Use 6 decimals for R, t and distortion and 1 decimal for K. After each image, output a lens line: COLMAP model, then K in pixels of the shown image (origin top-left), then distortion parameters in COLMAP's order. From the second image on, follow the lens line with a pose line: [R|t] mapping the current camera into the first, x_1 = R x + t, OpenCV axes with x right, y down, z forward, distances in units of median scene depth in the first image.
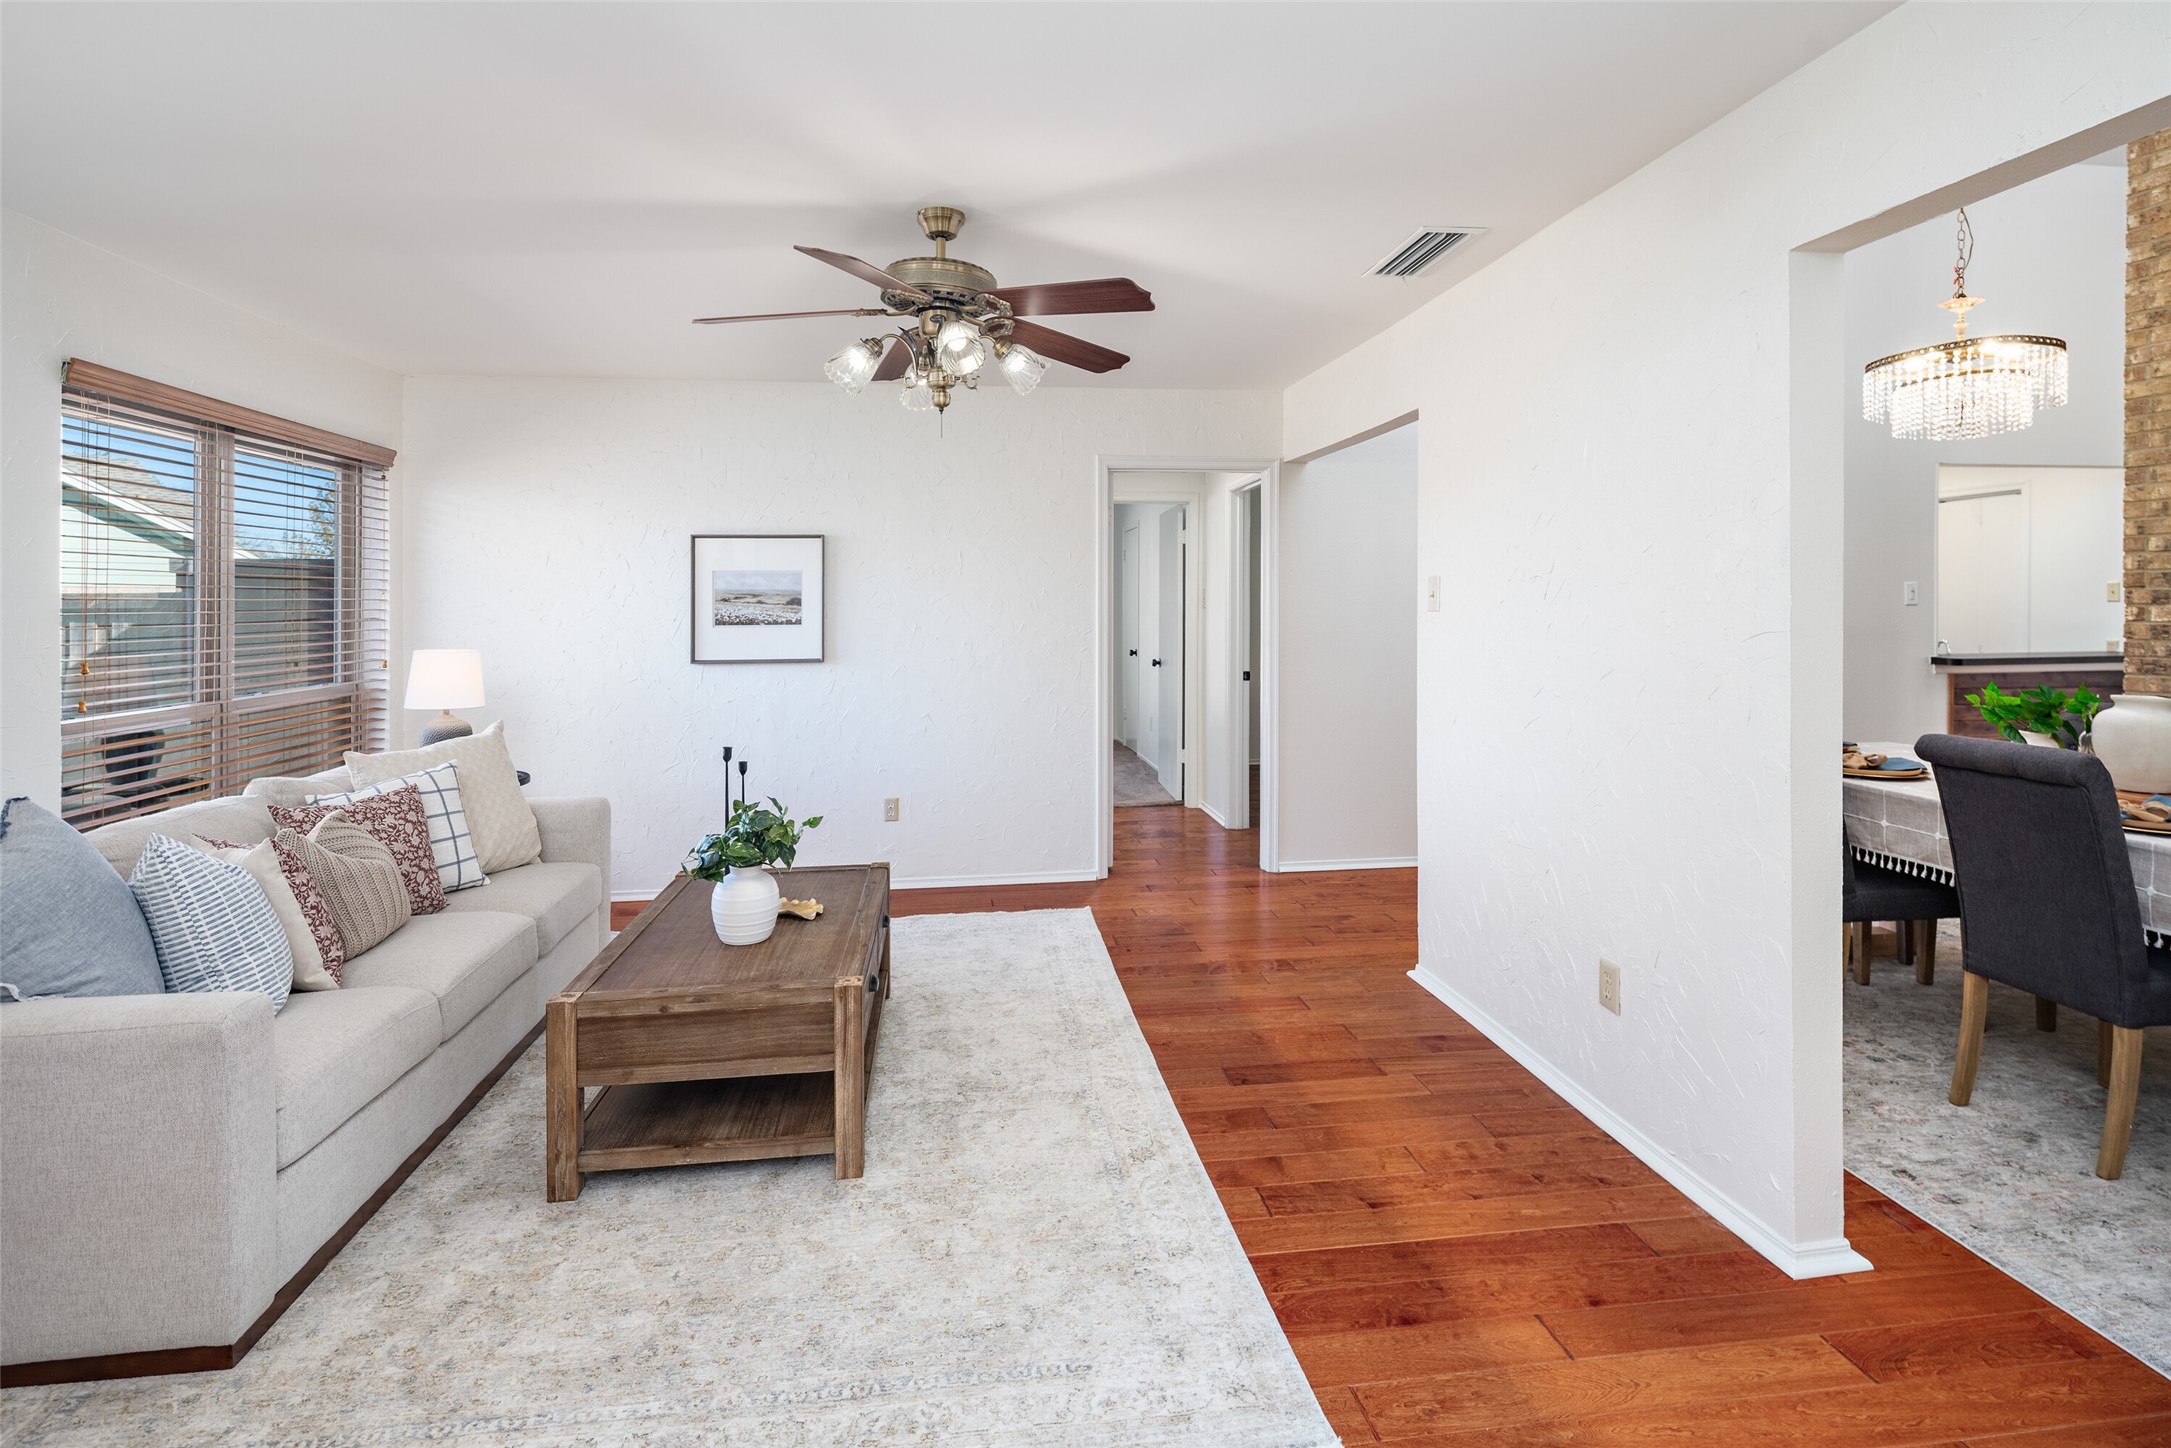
lens RADIAL K [[1067.0, 0, 1082.9], [0, 1067.0, 605.7], [0, 0, 1]] dist [0.002999, -0.004057]
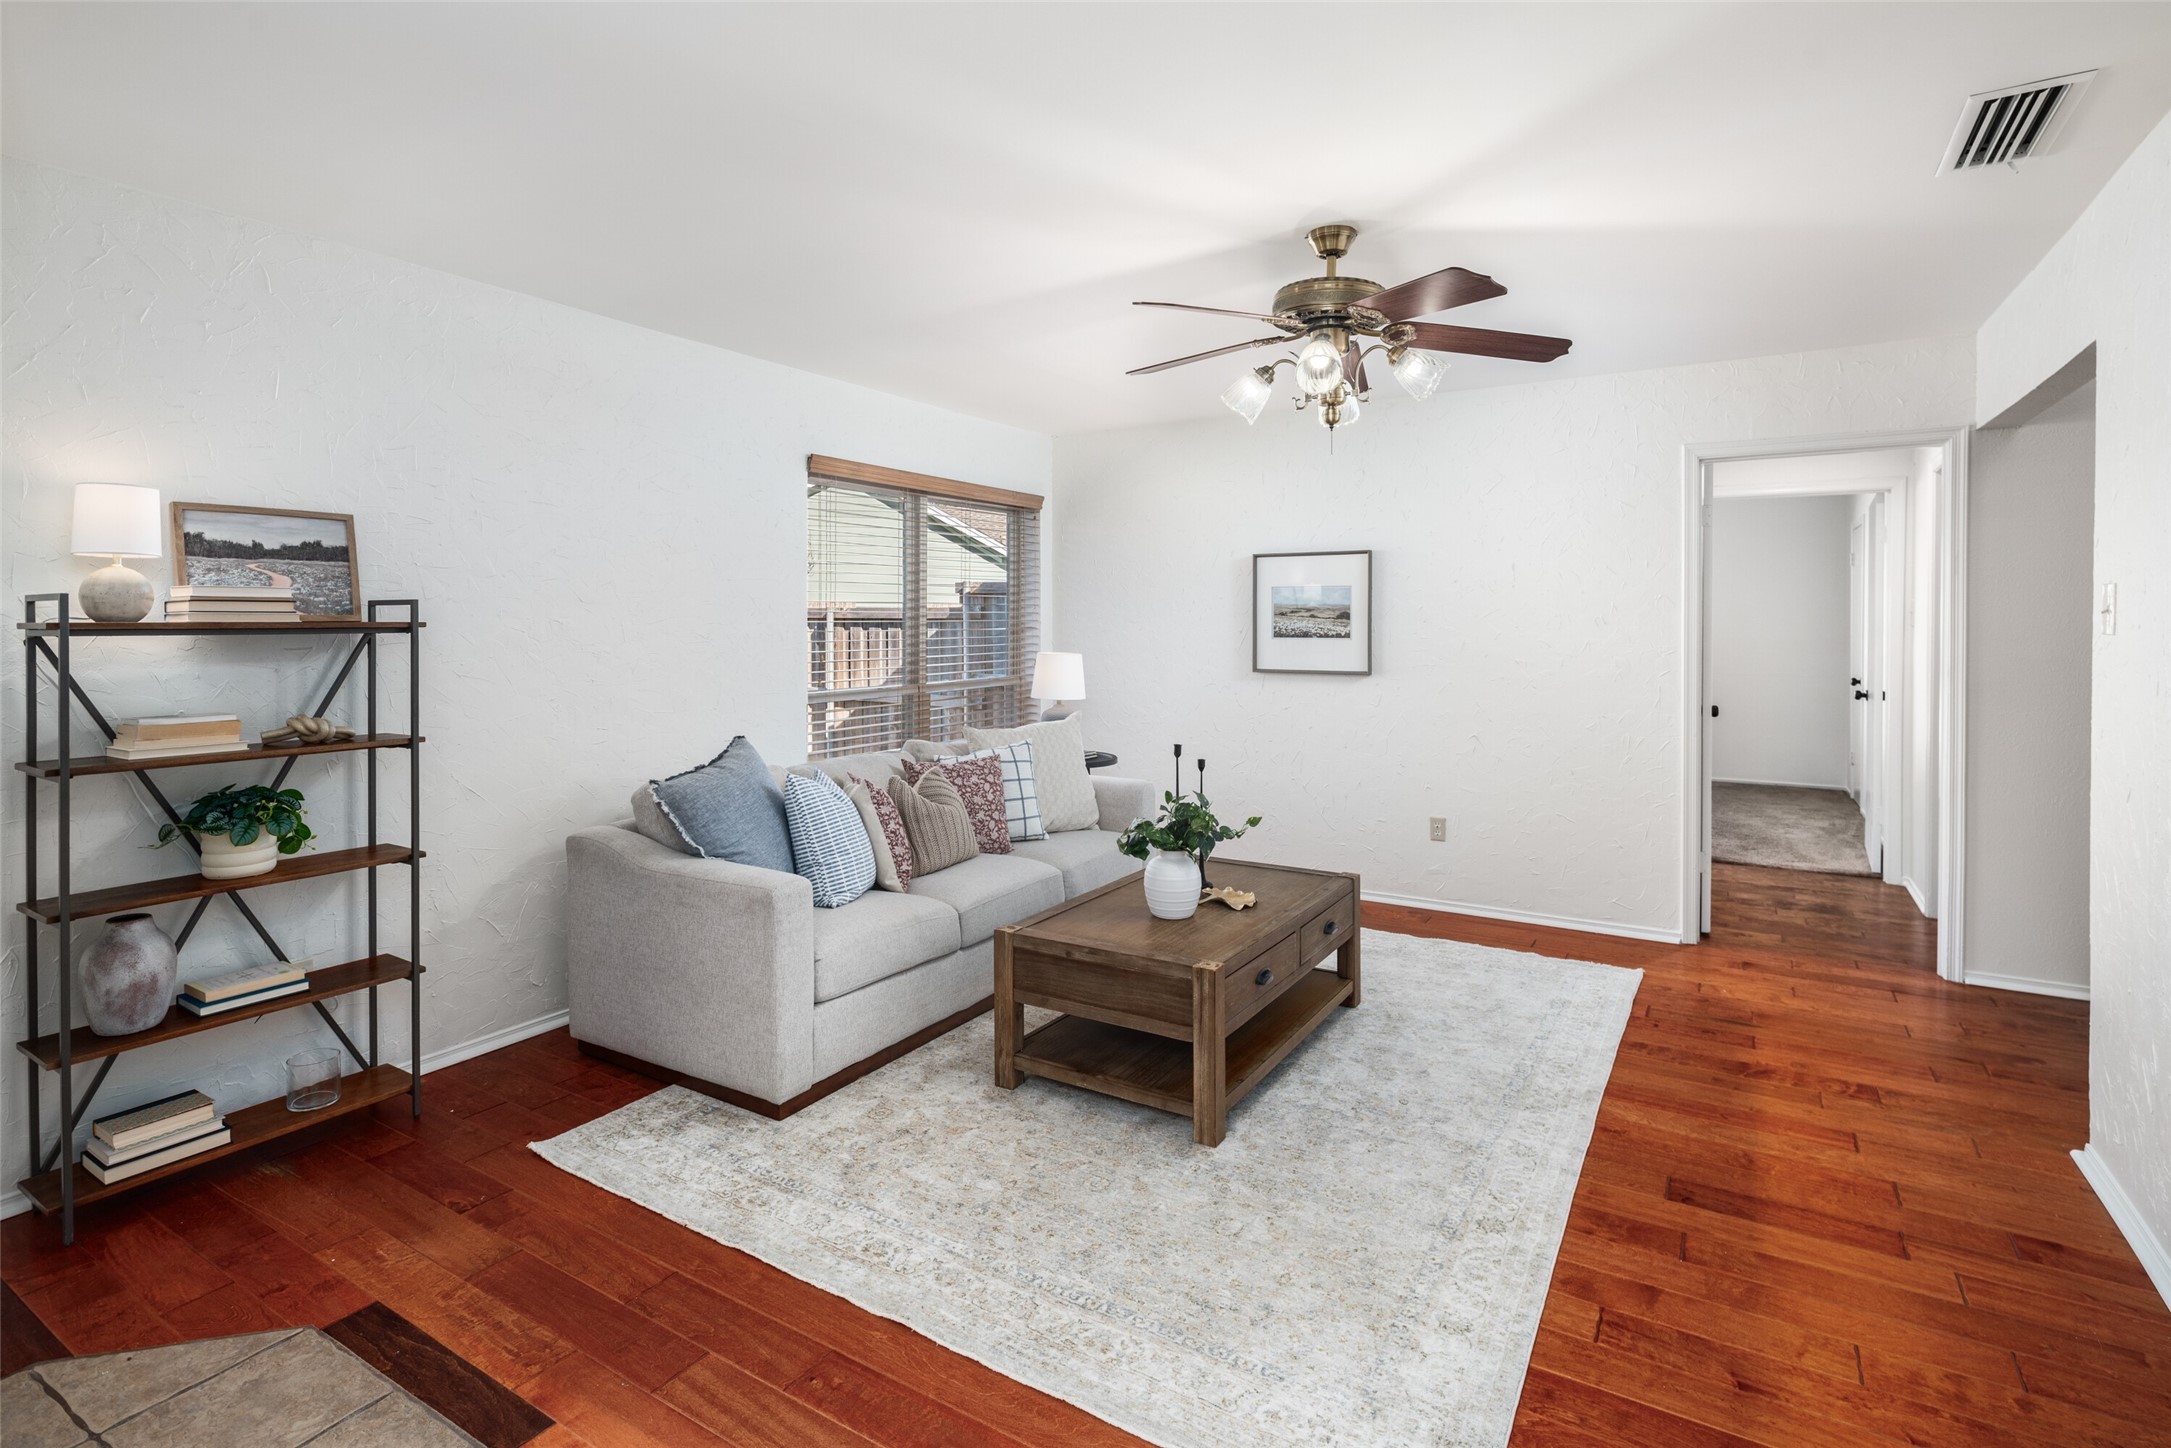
lens RADIAL K [[1060.7, 0, 1077.4], [0, 1060.7, 624.1], [0, 0, 1]] dist [0.000560, -0.002721]
pose [[0.771563, 0.009768, -0.636078, 0.323190], [-0.006733, 0.999951, 0.007188, -0.002369], [0.636118, -0.001264, 0.771591, 0.072102]]
